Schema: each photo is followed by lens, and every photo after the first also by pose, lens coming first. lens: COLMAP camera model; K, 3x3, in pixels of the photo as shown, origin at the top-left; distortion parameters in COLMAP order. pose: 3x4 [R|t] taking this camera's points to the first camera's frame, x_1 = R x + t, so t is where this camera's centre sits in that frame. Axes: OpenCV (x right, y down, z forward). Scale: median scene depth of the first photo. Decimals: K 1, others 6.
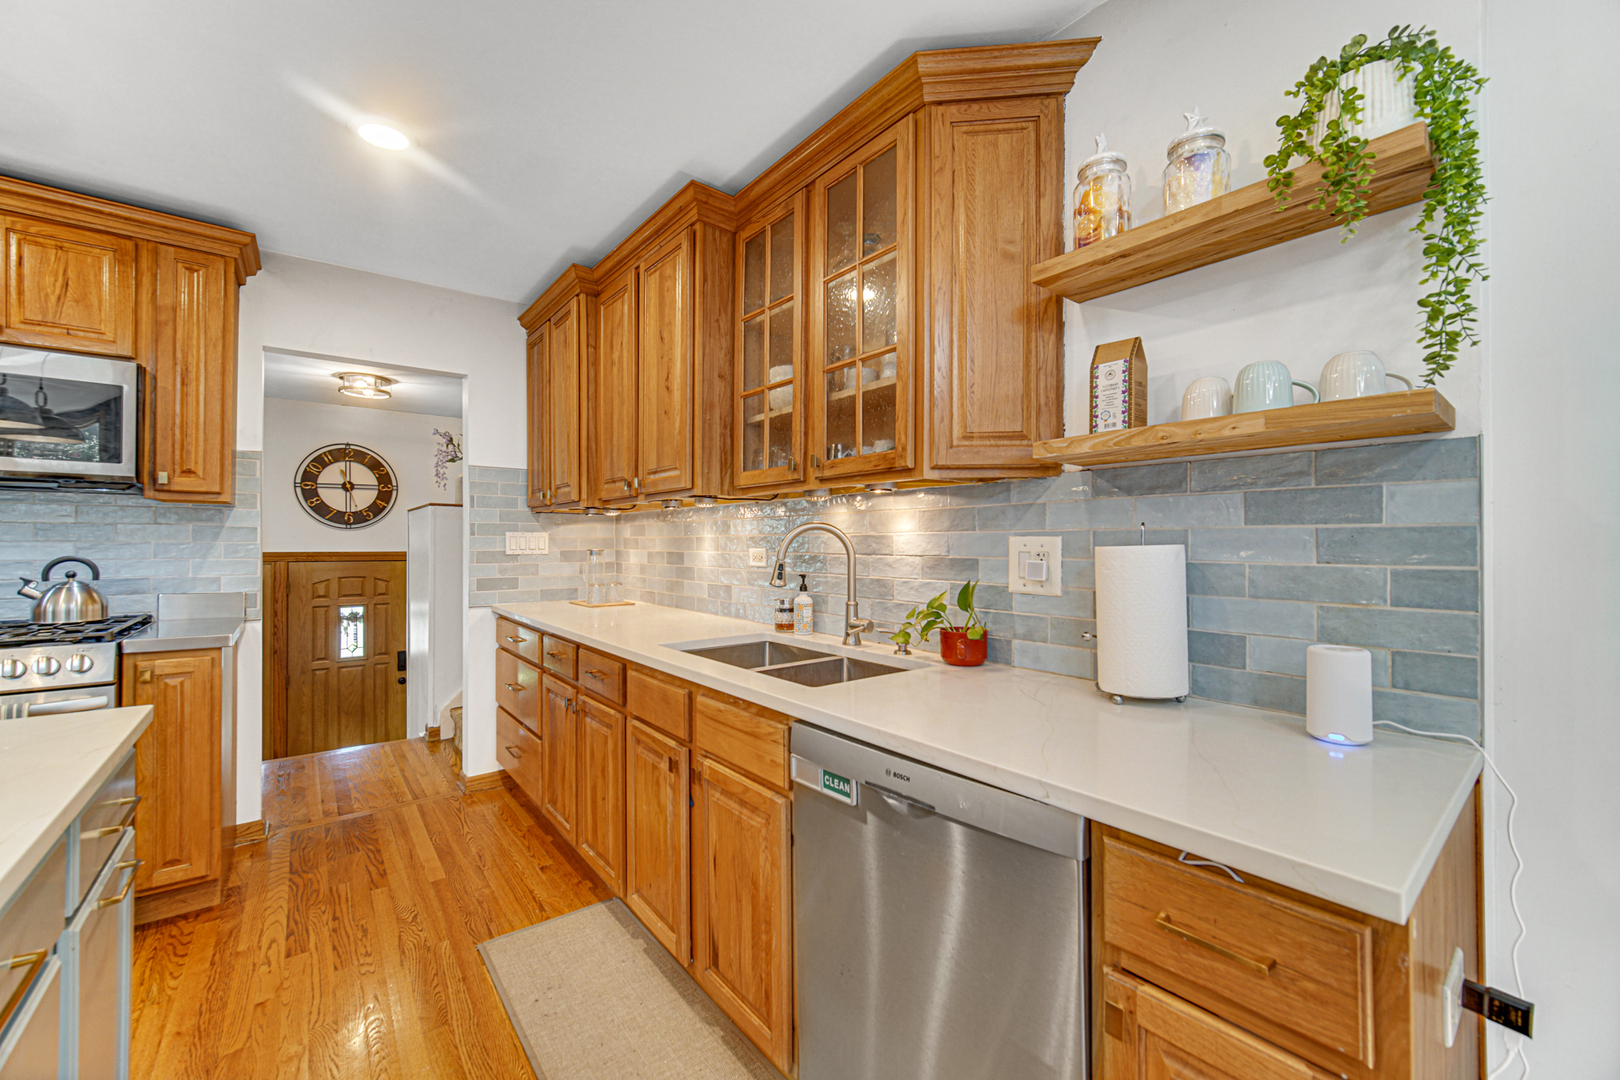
lens RADIAL K [[646.3, 0, 797.9], [0, 646.3, 541.4], [0, 0, 1]] dist [-0.005222, 0.002062]
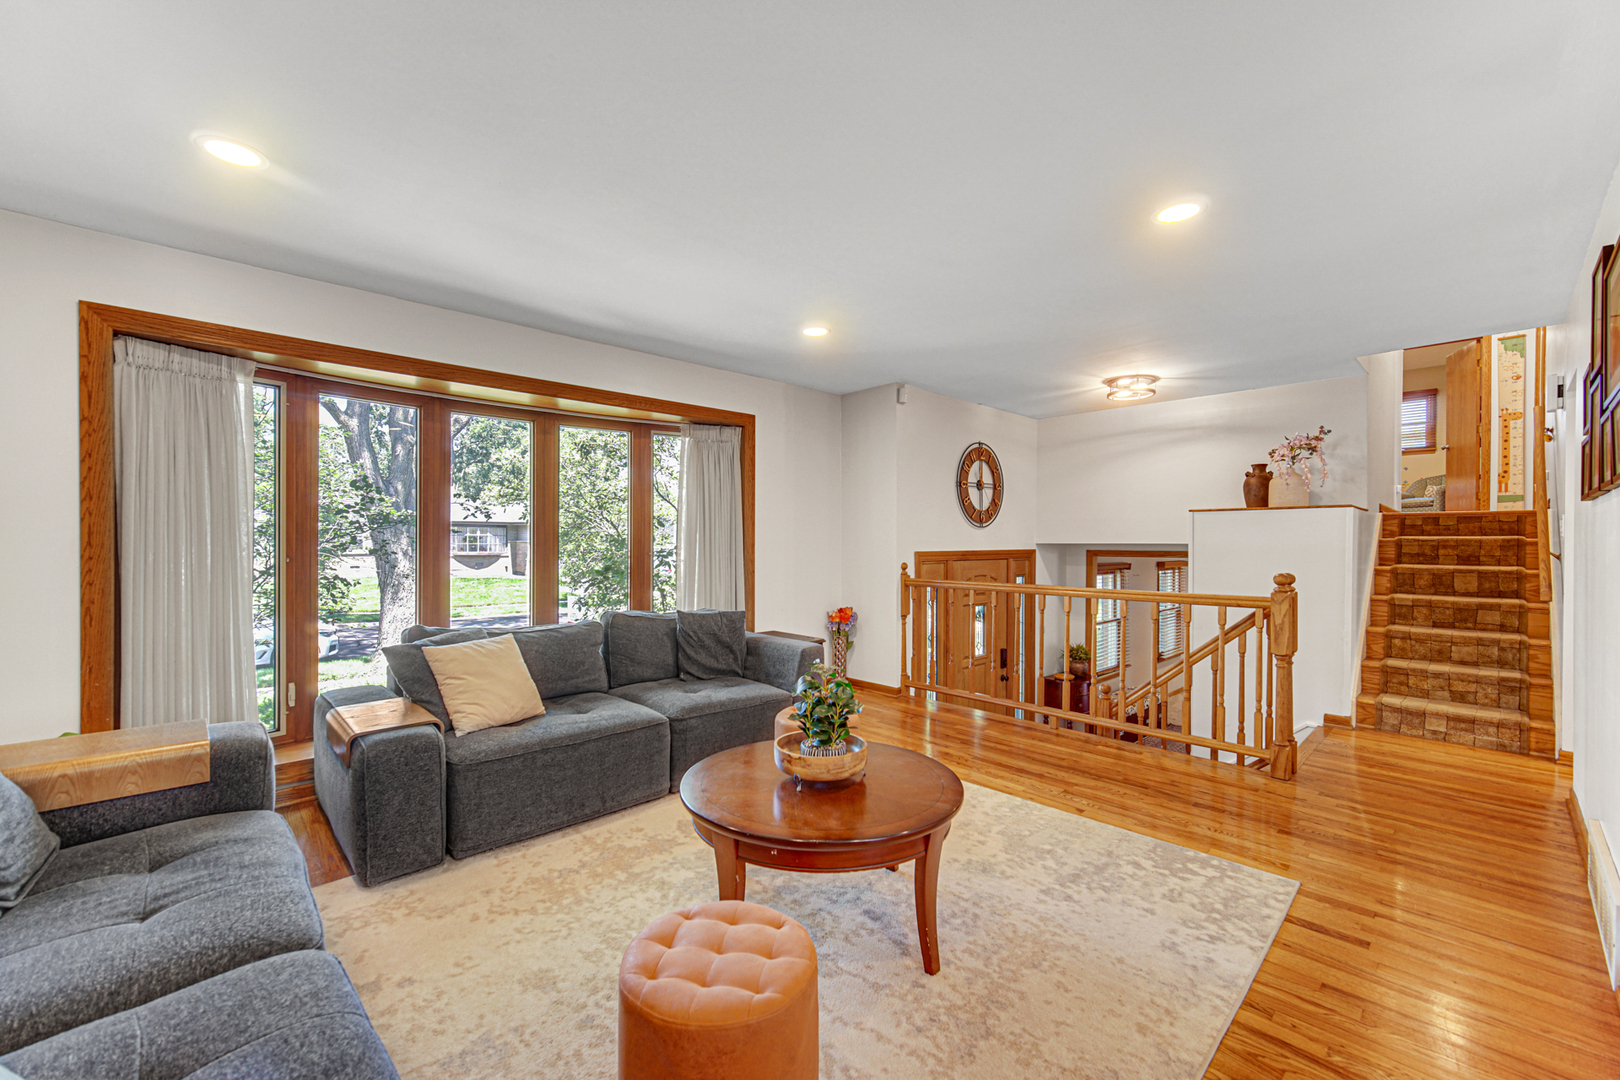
lens RADIAL K [[646.3, 0, 794.3], [0, 646.3, 549.5], [0, 0, 1]] dist [-0.005222, 0.002062]
pose [[0.996155, -0.002957, 0.087563, -2.850879], [0.001392, 0.999838, 0.017926, -0.010774], [-0.087602, -0.017736, 0.995998, 0.065112]]
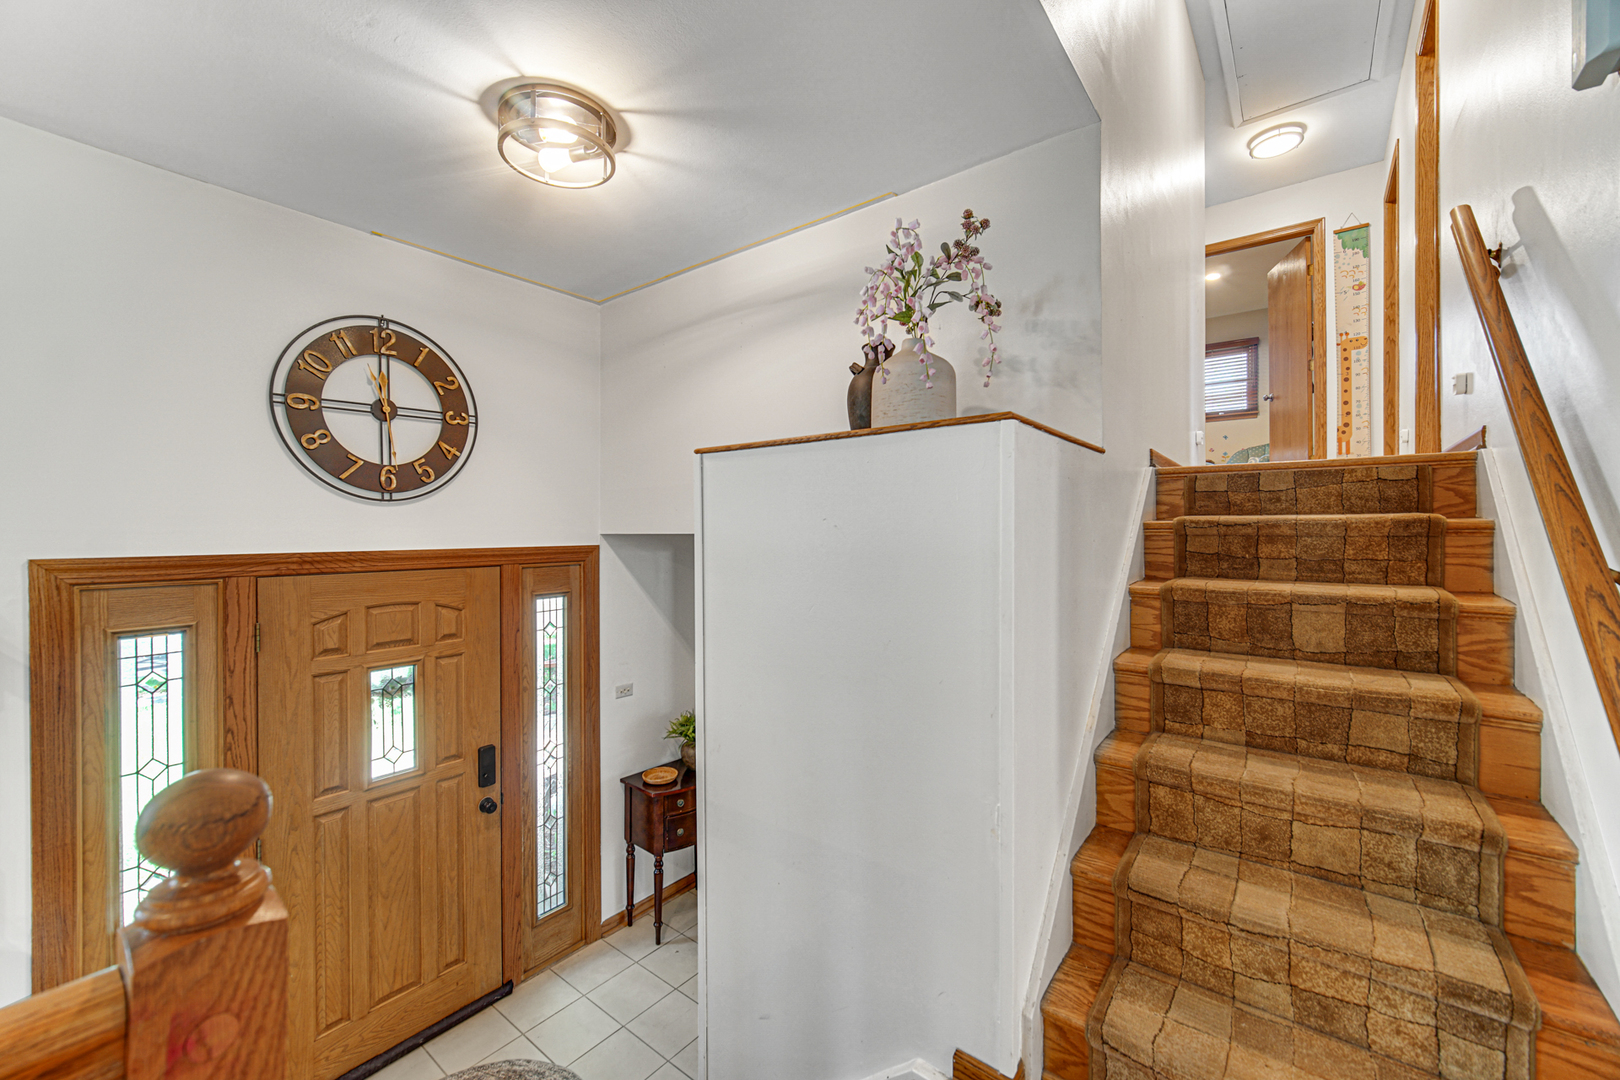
lens RADIAL K [[646.3, 0, 781.8], [0, 646.3, 531.3], [0, 0, 1]] dist [-0.005222, 0.002062]
pose [[0.973506, -0.007617, 0.228534, -1.394917], [0.005866, 0.999948, 0.008340, -0.000866], [-0.228586, -0.006779, 0.973500, 1.276275]]
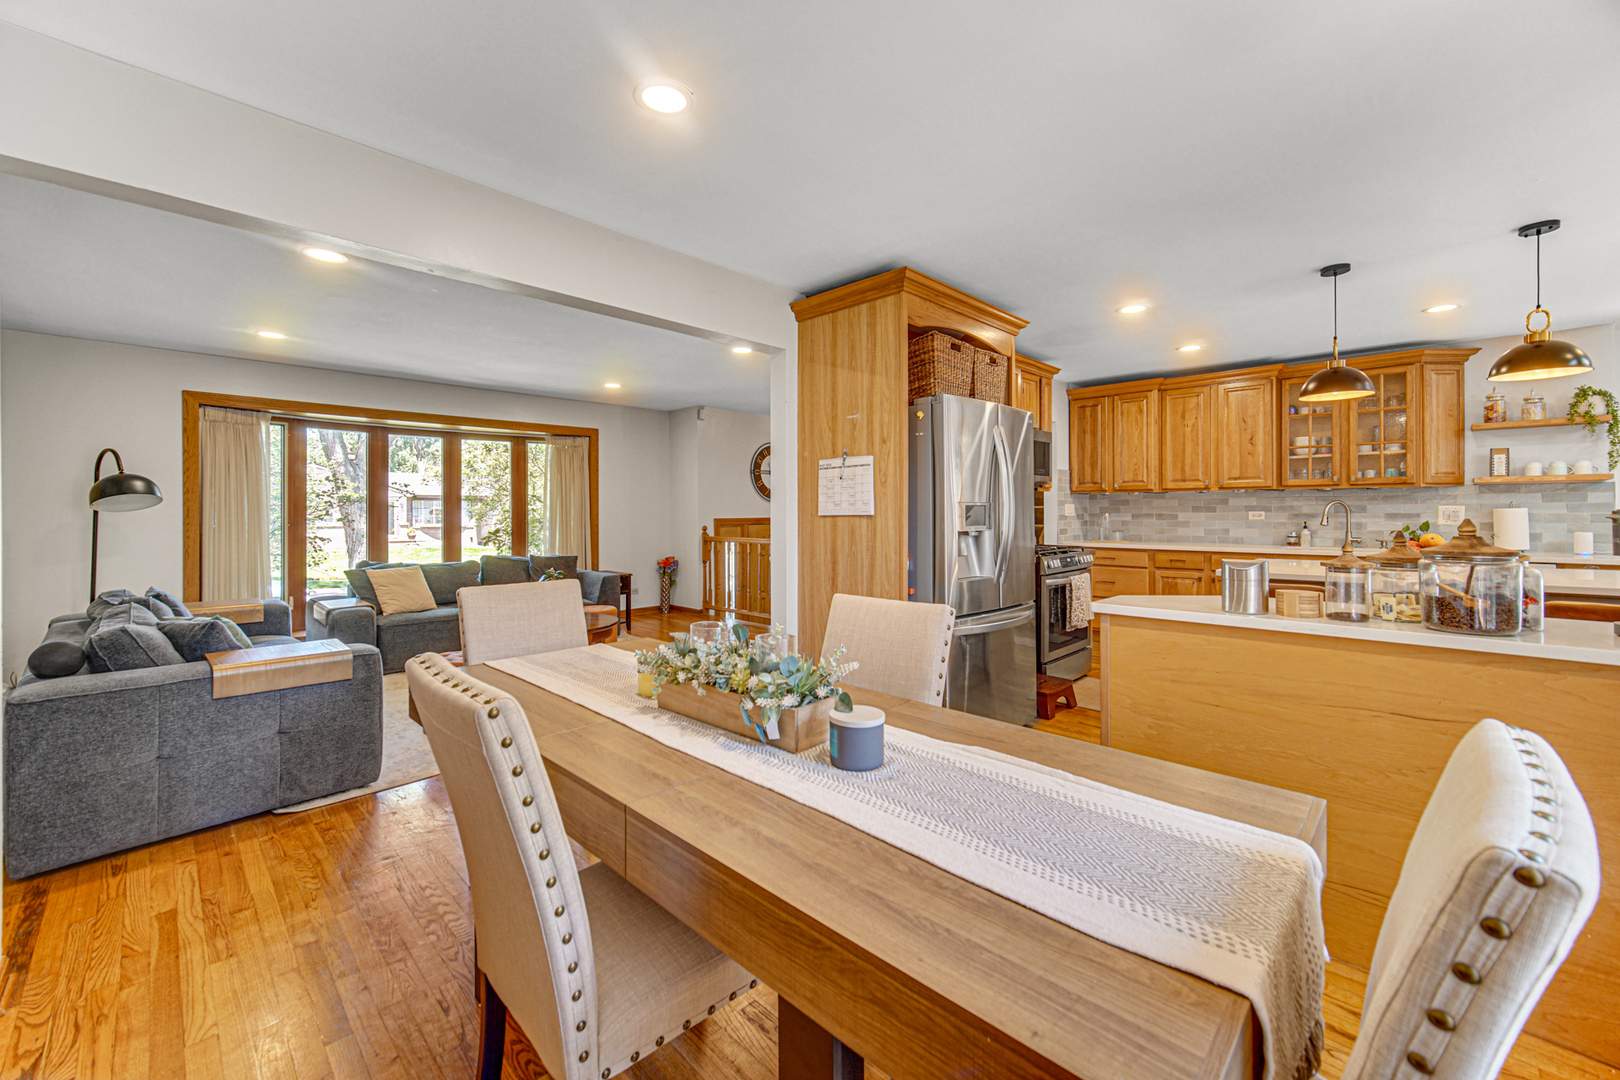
lens RADIAL K [[646.3, 0, 799.0], [0, 646.3, 514.4], [0, 0, 1]] dist [-0.005222, 0.002062]
pose [[0.992173, -0.008471, 0.124584, -2.183360], [0.007233, 0.999920, 0.010384, -0.014509], [-0.124662, -0.009401, 0.992155, -1.159940]]
